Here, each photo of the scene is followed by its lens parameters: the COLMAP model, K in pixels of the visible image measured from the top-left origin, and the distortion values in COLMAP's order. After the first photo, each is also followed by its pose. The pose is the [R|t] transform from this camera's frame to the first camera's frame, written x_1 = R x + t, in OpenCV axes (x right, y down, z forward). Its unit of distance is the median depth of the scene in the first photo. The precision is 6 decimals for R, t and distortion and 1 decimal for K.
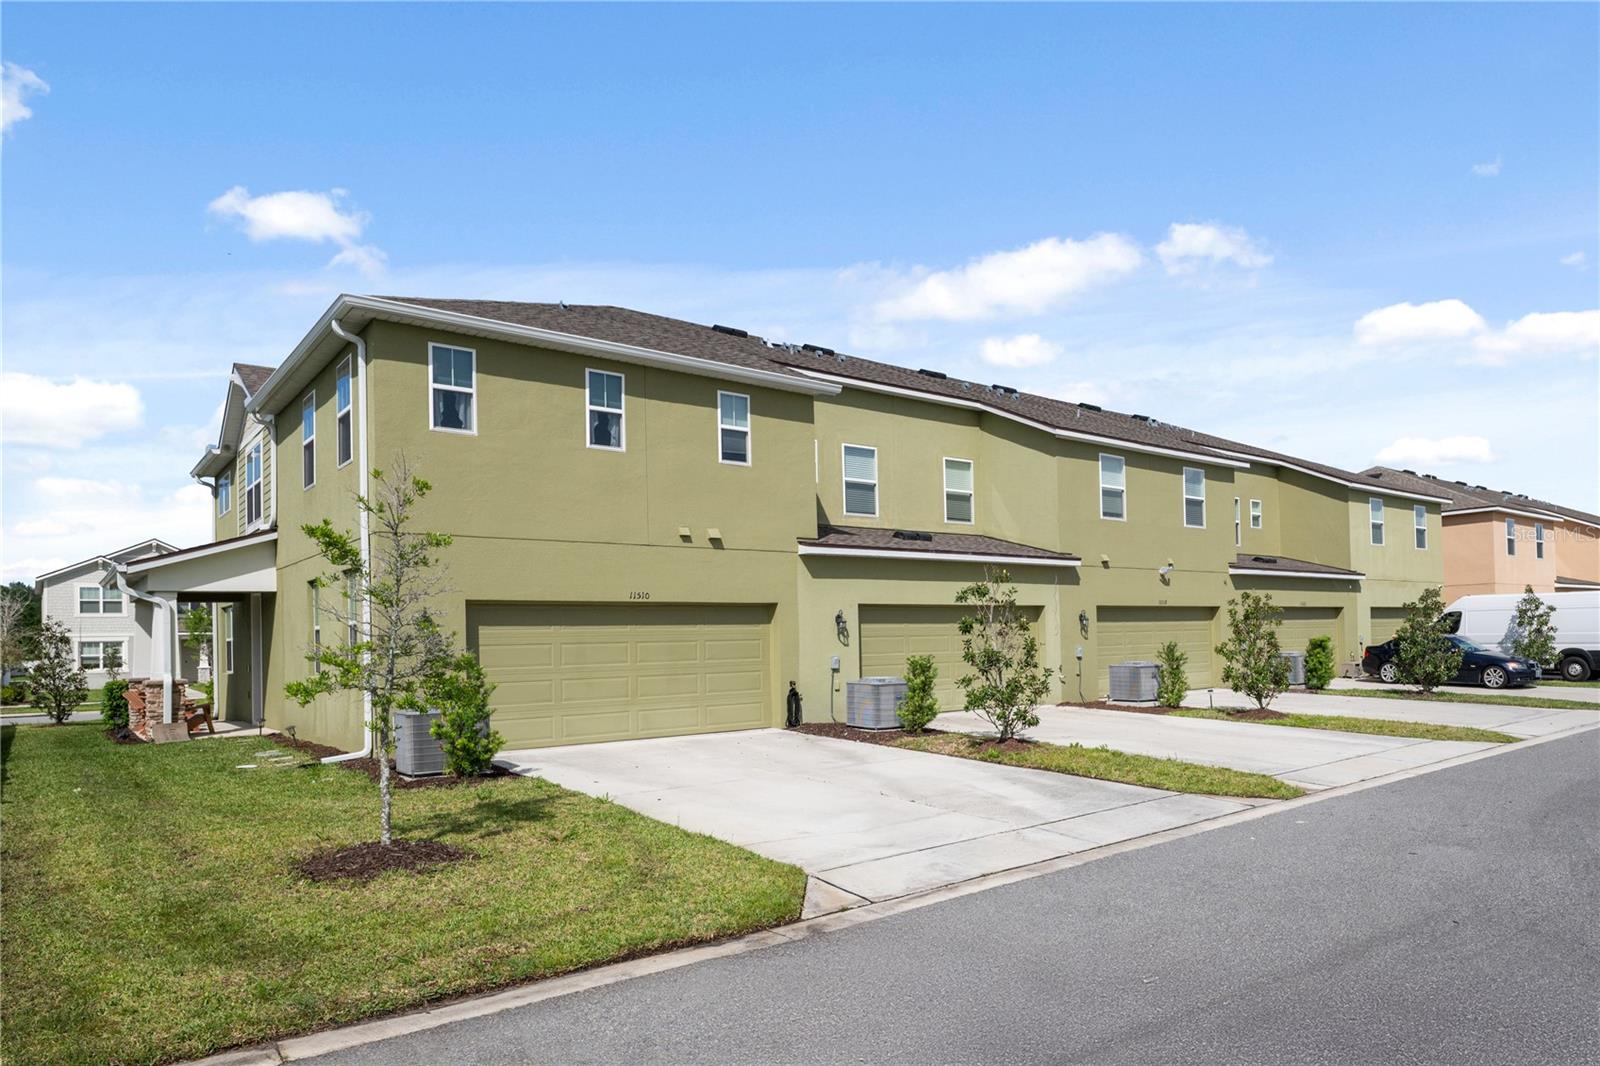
lens RADIAL K [[935.5, 0, 799.8], [0, 935.5, 610.6], [0, 0, 1]] dist [-0.002280, -0.000864]
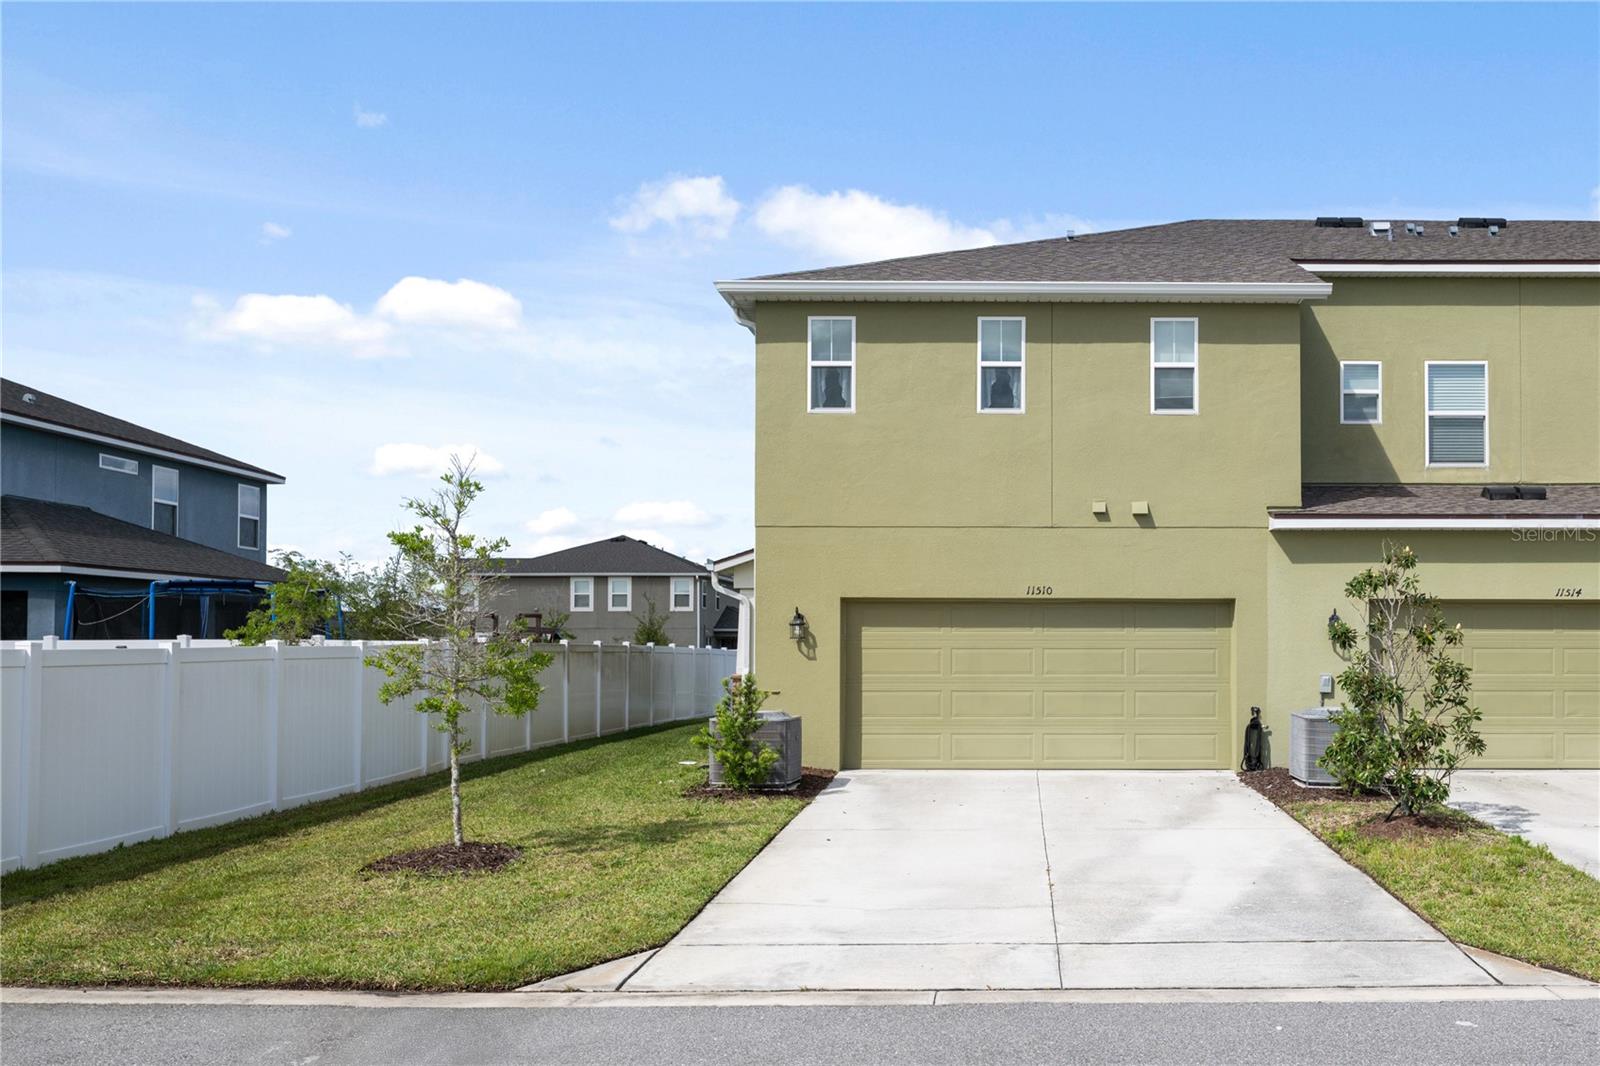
lens RADIAL K [[1120.4, 0, 799.9], [0, 1120.4, 613.2], [0, 0, 1]] dist [-0.000429, 0.001867]
pose [[0.798076, 0.002501, -0.602552, 0.242903], [0.001668, 0.999978, 0.006360, -0.003113], [0.602555, -0.006081, 0.798054, 0.109362]]
